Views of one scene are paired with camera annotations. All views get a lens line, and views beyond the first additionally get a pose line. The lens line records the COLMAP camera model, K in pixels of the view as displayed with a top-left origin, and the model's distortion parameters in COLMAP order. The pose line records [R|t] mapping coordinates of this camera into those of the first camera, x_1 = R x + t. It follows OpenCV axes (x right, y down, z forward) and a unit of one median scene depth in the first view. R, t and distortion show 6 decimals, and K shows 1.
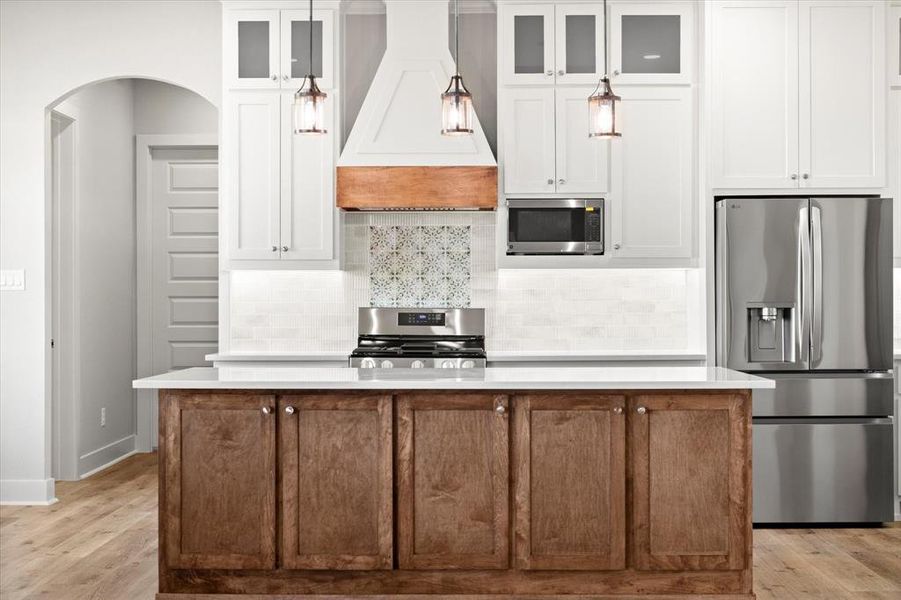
lens RADIAL K [[1480.4, 0, 425.7], [0, 1480.4, 302.8], [0, 0, 1]] dist [-0.013137, 0.000000]
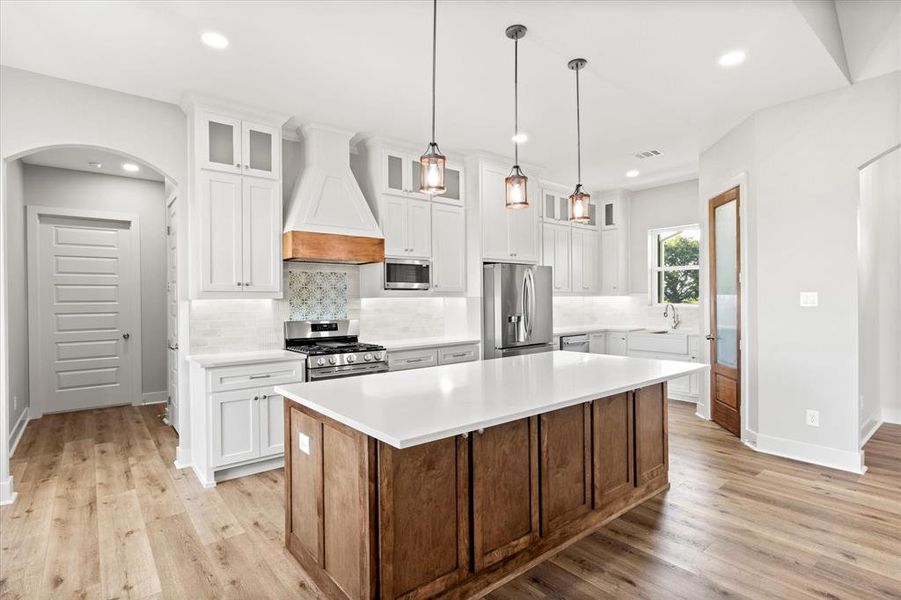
lens RADIAL K [[445.0, 0, 445.2], [0, 445.0, 301.6], [0, 0, 1]] dist [-0.005516, -0.000631]
pose [[0.757305, -0.009970, 0.652986, -0.239353], [0.011040, 0.999936, 0.002464, -0.018610], [-0.652968, 0.005342, 0.757366, 0.553577]]
